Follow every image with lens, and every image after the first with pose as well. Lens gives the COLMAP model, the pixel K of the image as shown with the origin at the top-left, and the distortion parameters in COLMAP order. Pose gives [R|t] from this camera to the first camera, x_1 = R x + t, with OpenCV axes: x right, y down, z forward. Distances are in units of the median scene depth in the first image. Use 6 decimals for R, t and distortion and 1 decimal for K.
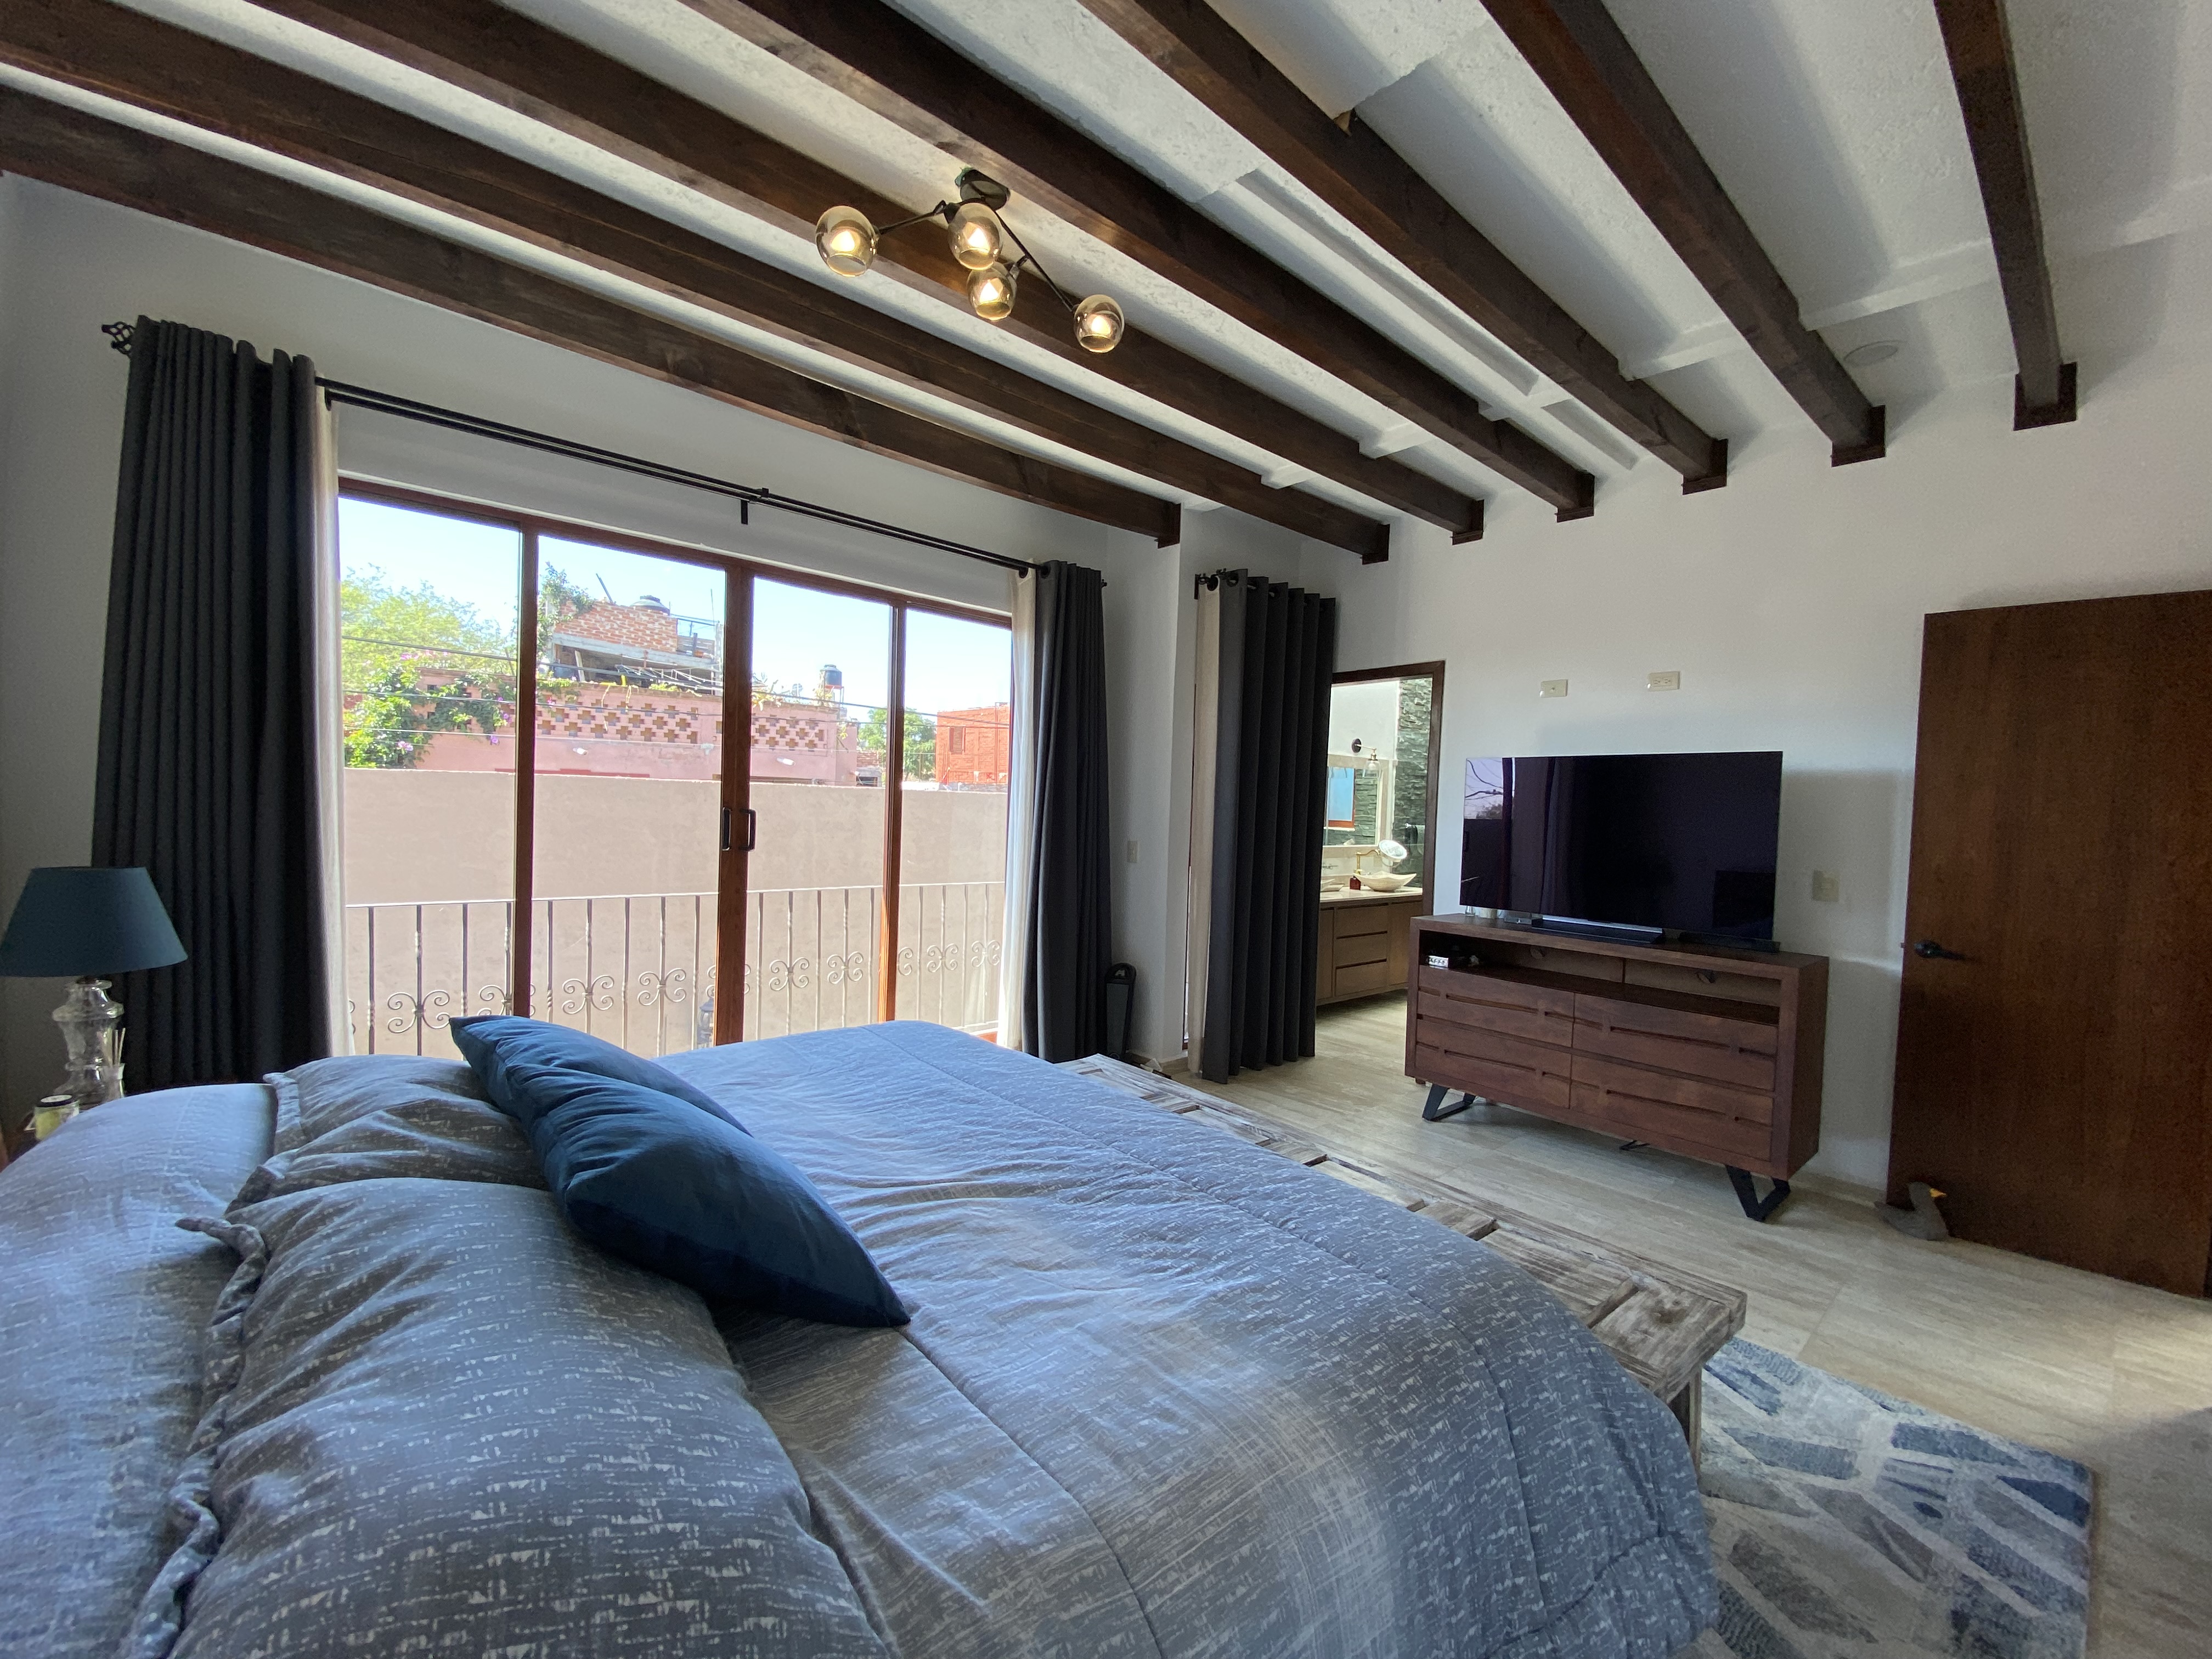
lens RADIAL K [[912.0, 0, 1106.0], [0, 912.0, 829.5], [0, 0, 1]] dist [0.019503, -0.019690]
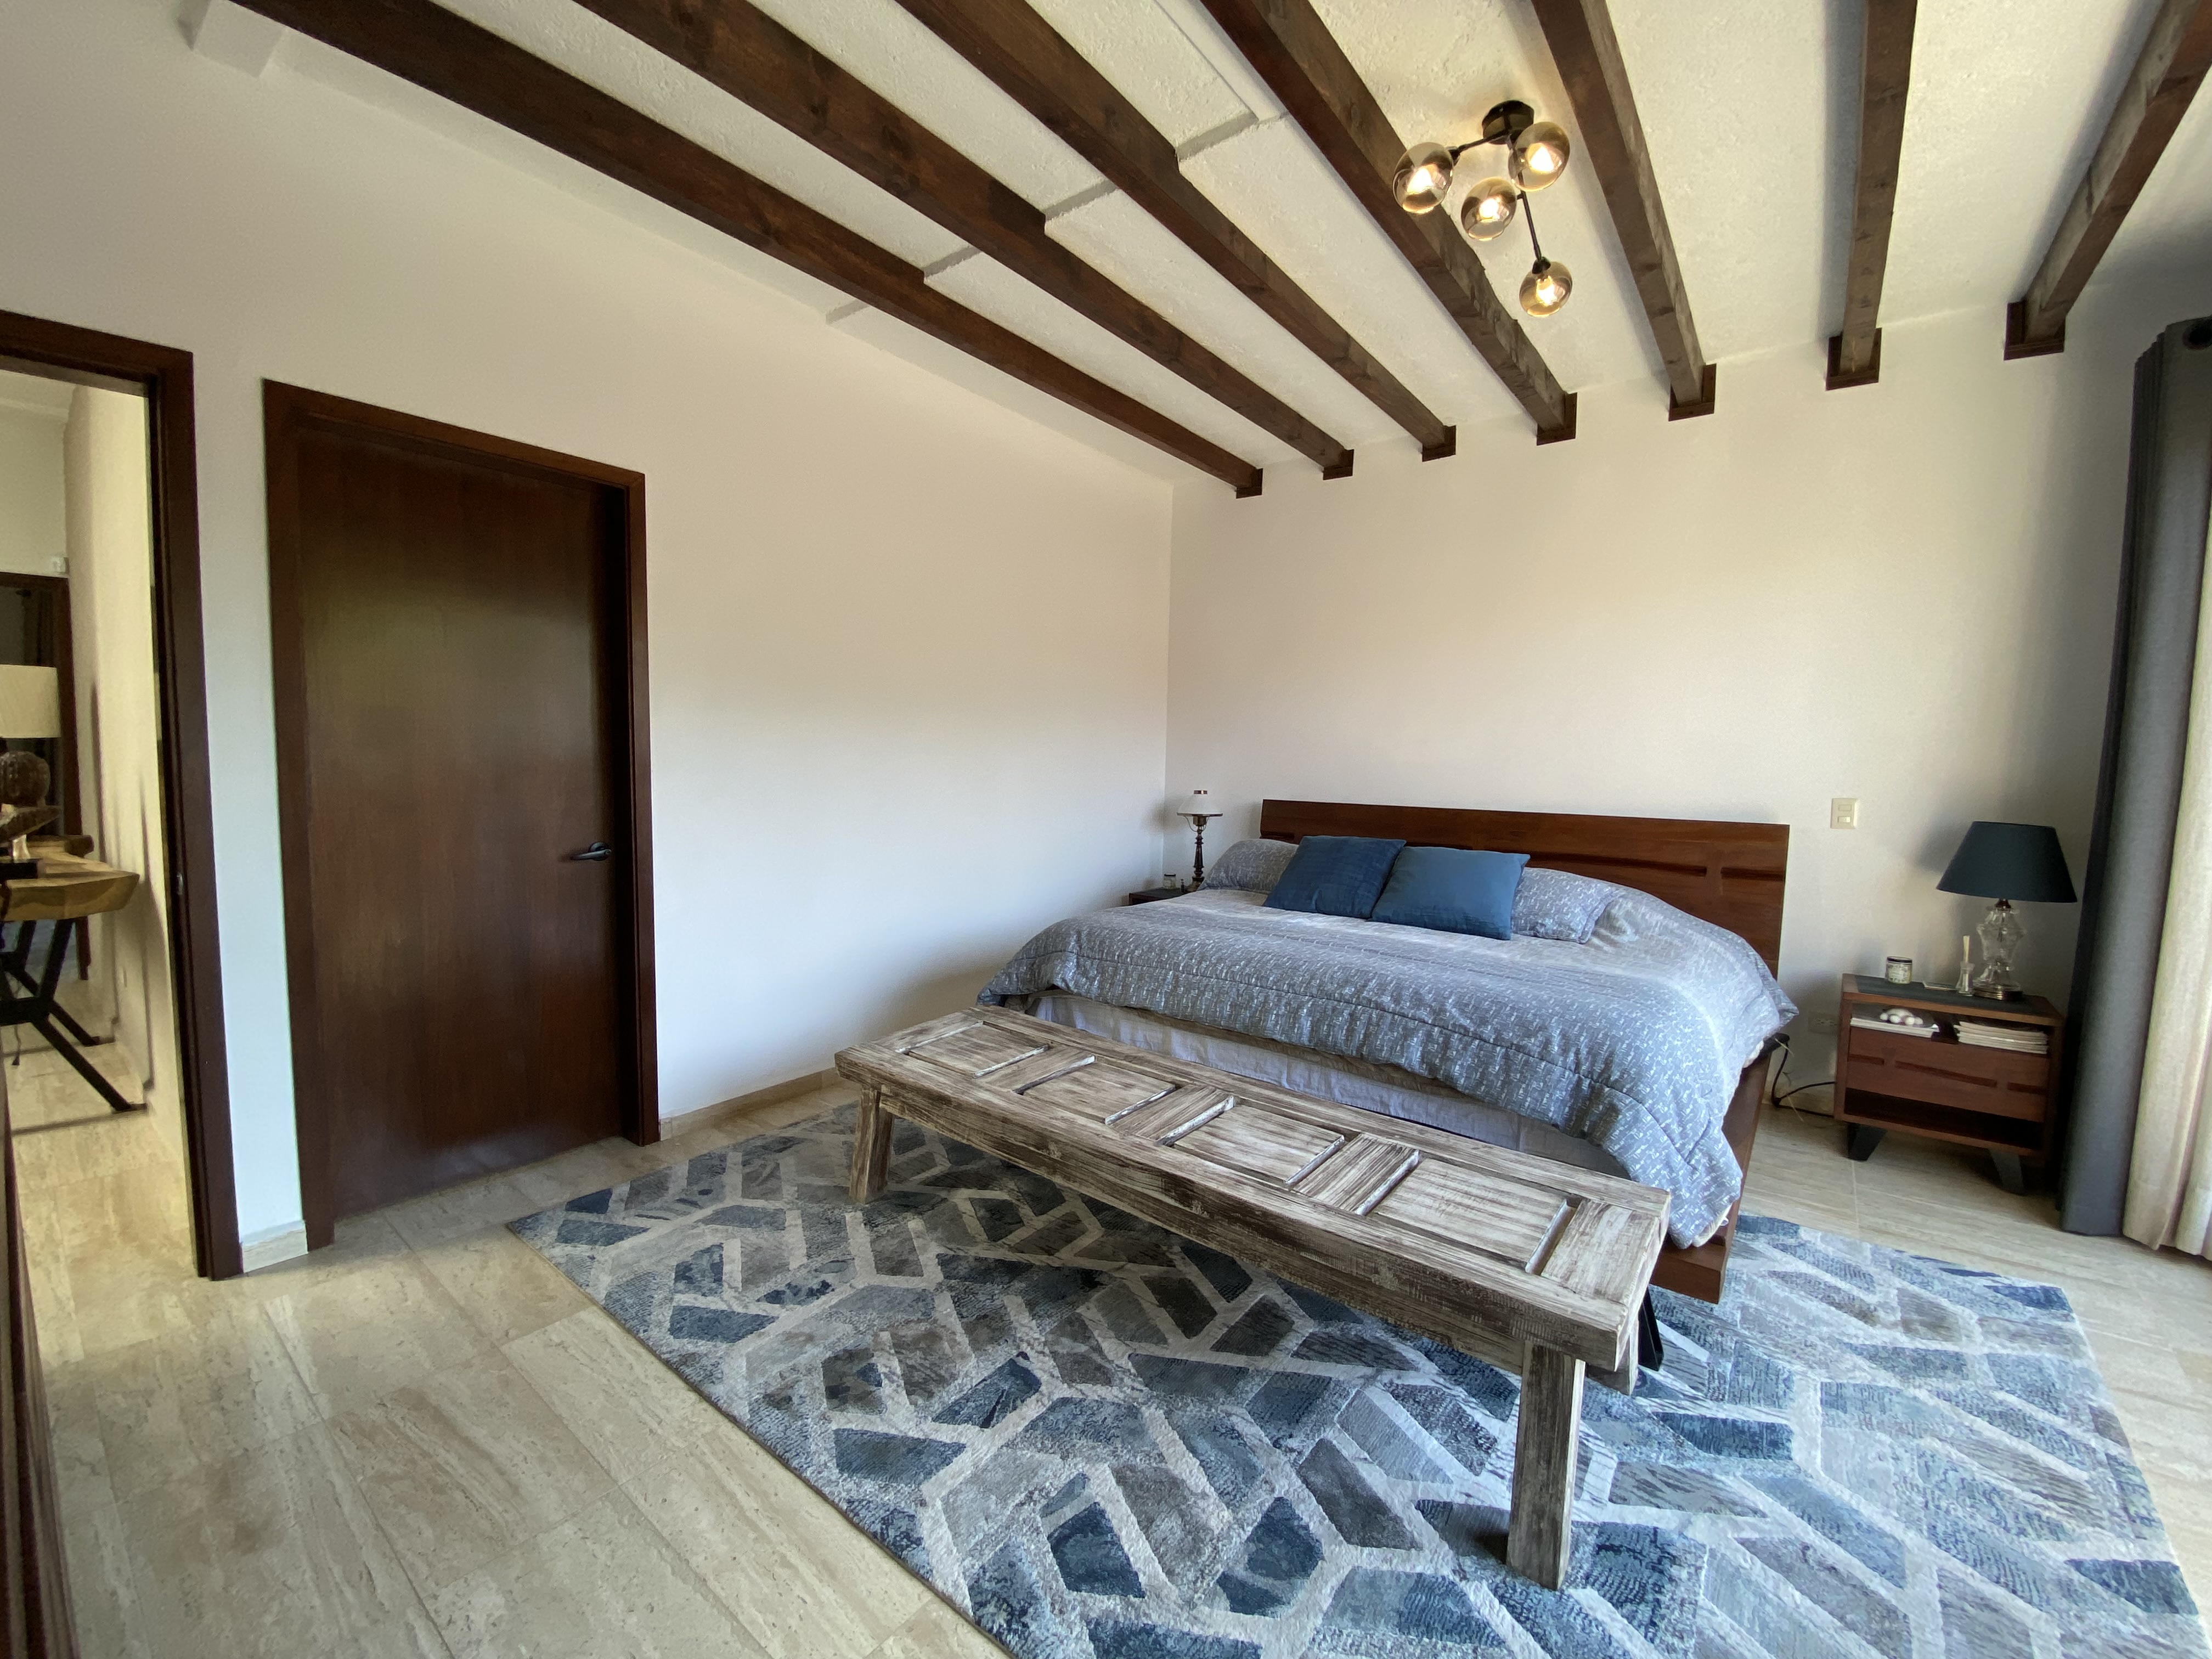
lens RADIAL K [[912.0, 0, 1106.0], [0, 912.0, 829.5], [0, 0, 1]] dist [0.019503, -0.019690]
pose [[-0.980312, -0.037561, -0.193849, 0.548023], [-0.053707, 0.995449, 0.078719, 0.008695], [0.190010, 0.087580, -0.977868, 2.397415]]
